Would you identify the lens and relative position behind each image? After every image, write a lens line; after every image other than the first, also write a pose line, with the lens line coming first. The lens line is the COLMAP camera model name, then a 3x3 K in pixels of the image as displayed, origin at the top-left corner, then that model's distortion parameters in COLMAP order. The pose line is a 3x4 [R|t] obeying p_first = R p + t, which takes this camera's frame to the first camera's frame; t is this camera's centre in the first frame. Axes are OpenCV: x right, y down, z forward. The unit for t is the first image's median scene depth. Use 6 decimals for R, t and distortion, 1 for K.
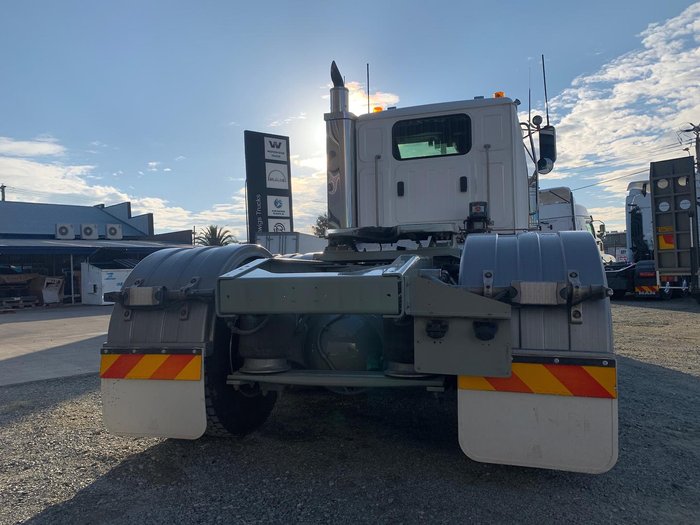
lens RADIAL K [[530.6, 0, 344.0], [0, 530.6, 262.4], [0, 0, 1]] dist [0.071537, -0.121051]
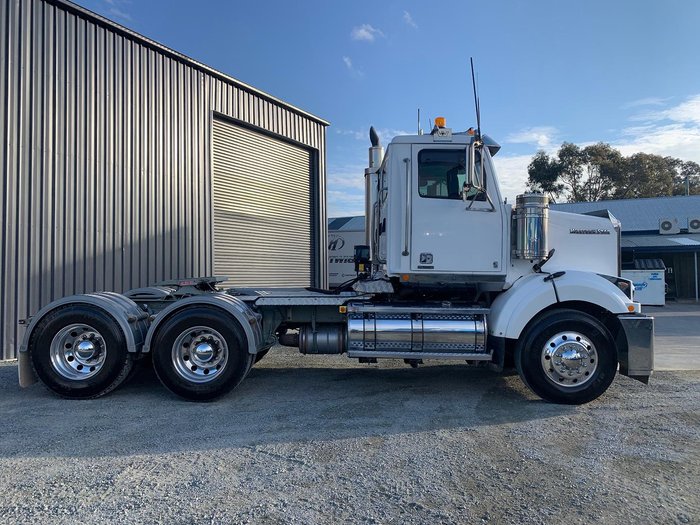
lens RADIAL K [[530.6, 0, 344.0], [0, 530.6, 262.4], [0, 0, 1]] dist [0.071537, -0.121051]
pose [[0.283689, 0.016889, -0.958768, 1.176669], [0.017664, 0.999583, 0.022835, -0.092760], [0.958754, -0.023414, 0.283272, 0.593109]]
